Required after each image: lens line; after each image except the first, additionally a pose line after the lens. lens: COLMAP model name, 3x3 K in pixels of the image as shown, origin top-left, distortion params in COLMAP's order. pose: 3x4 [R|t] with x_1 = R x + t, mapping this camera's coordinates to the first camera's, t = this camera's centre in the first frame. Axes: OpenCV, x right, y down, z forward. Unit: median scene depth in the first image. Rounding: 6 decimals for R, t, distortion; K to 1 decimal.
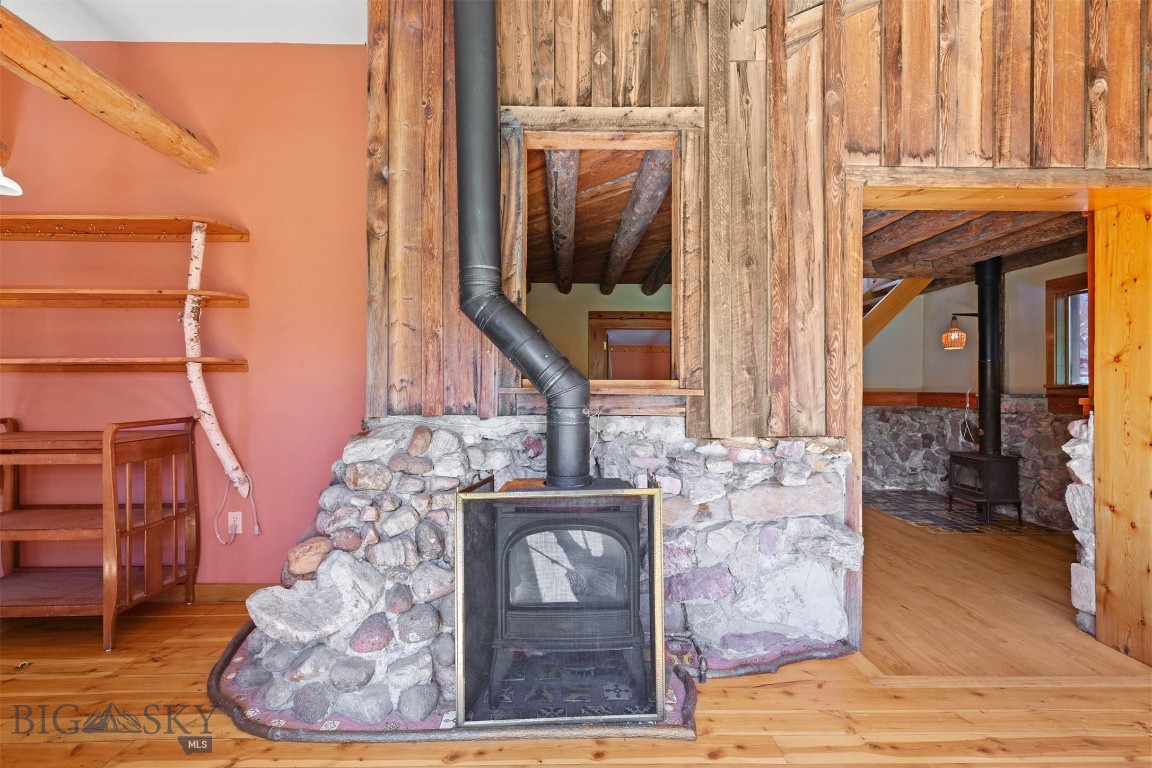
lens RADIAL K [[521.1, 0, 579.4], [0, 521.1, 386.0], [0, 0, 1]] dist [0.007497, -0.001194]
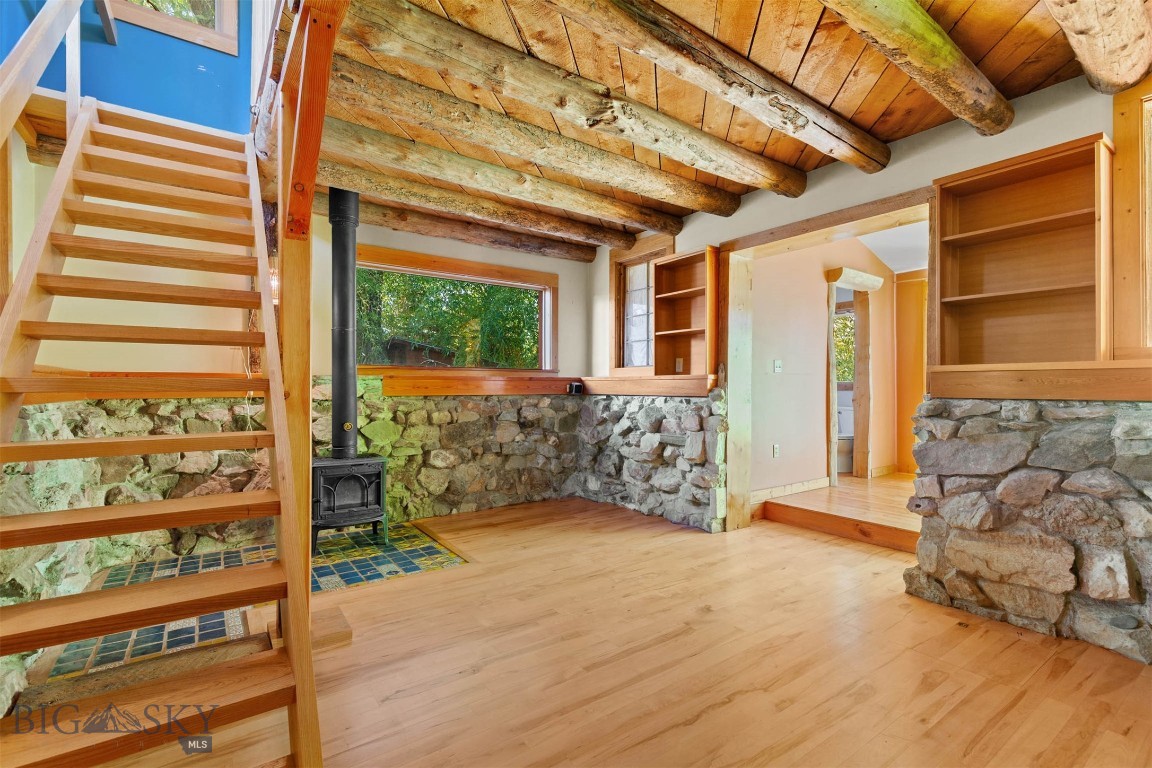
lens RADIAL K [[521.1, 0, 573.2], [0, 521.1, 388.9], [0, 0, 1]] dist [0.007497, -0.001194]
pose [[-0.568257, -0.002983, 0.822845, -0.006964], [0.000751, 0.999991, 0.004144, 0.027339], [-0.822850, 0.002973, -0.568250, 0.965962]]
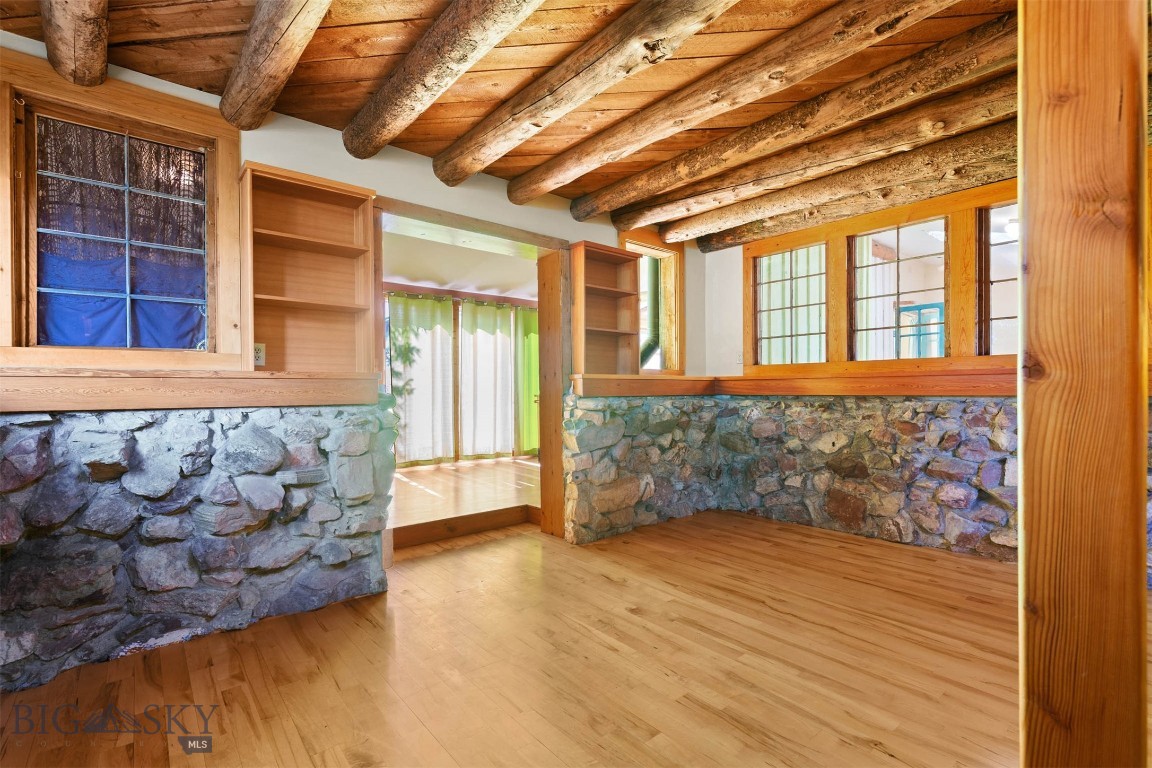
lens RADIAL K [[521.1, 0, 566.5], [0, 521.1, 388.6], [0, 0, 1]] dist [0.007497, -0.001194]
pose [[-0.777235, 0.003535, -0.629200, 0.602411], [0.007306, 0.999968, -0.003406, 0.028290], [0.629168, -0.007244, -0.777236, 0.933733]]
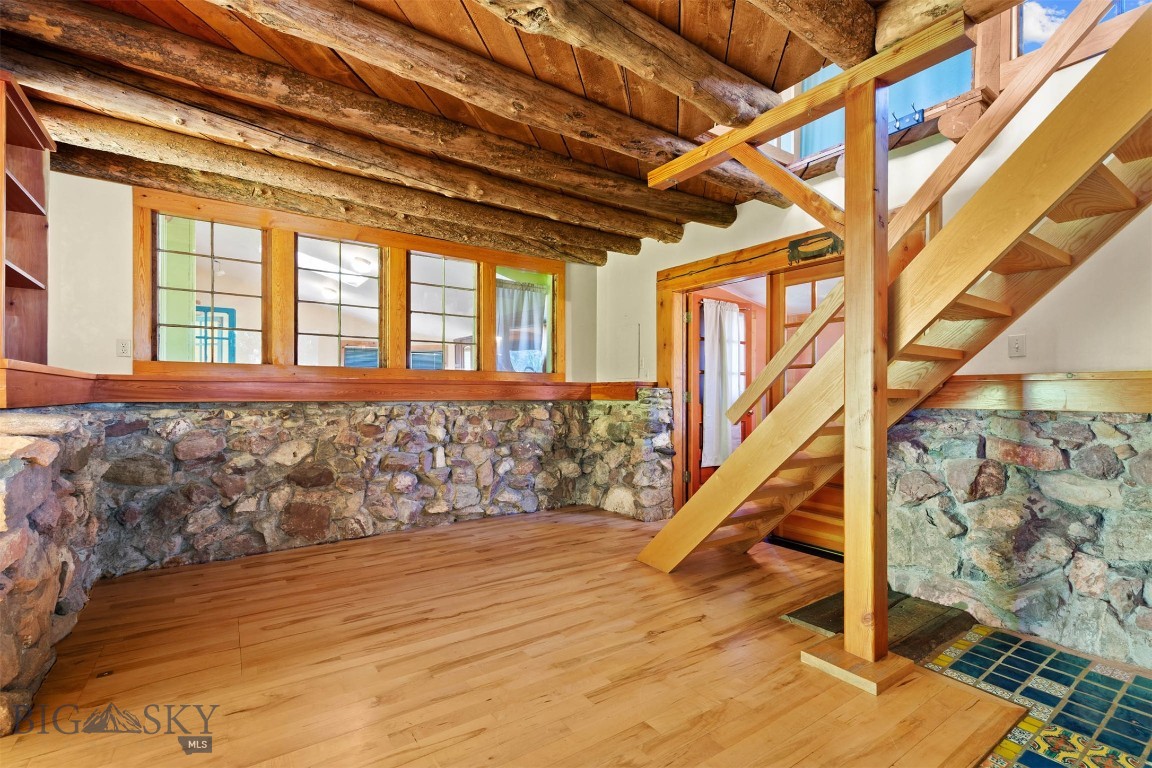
lens RADIAL K [[521.1, 0, 572.1], [0, 521.1, 390.1], [0, 0, 1]] dist [0.007497, -0.001194]
pose [[0.554139, -0.005556, -0.832406, 0.610207], [-0.000146, 0.999977, -0.006772, 0.027886], [0.832424, 0.003874, 0.554125, 0.549489]]
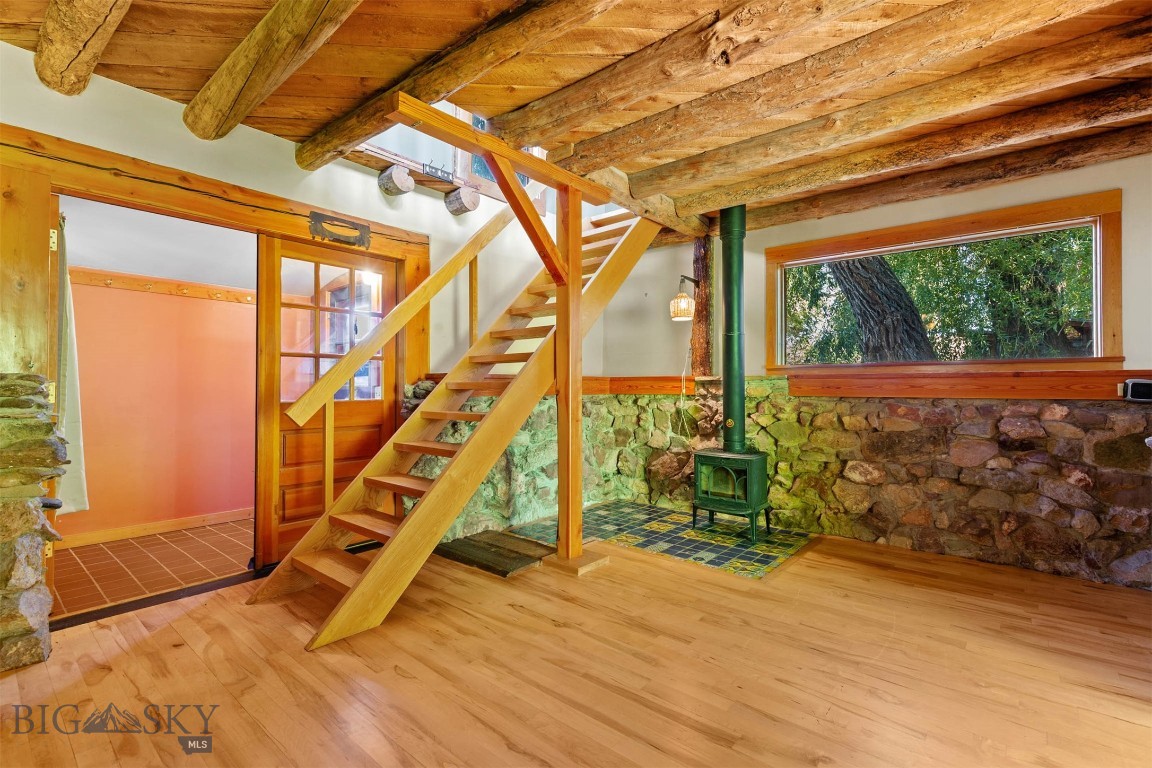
lens RADIAL K [[521.1, 0, 574.2], [0, 521.1, 386.2], [0, 0, 1]] dist [0.007497, -0.001194]
pose [[0.655860, 0.001300, 0.754881, 0.011697], [-0.001184, 0.999999, -0.000693, 0.027442], [-0.754881, -0.000439, 0.655861, 0.549996]]
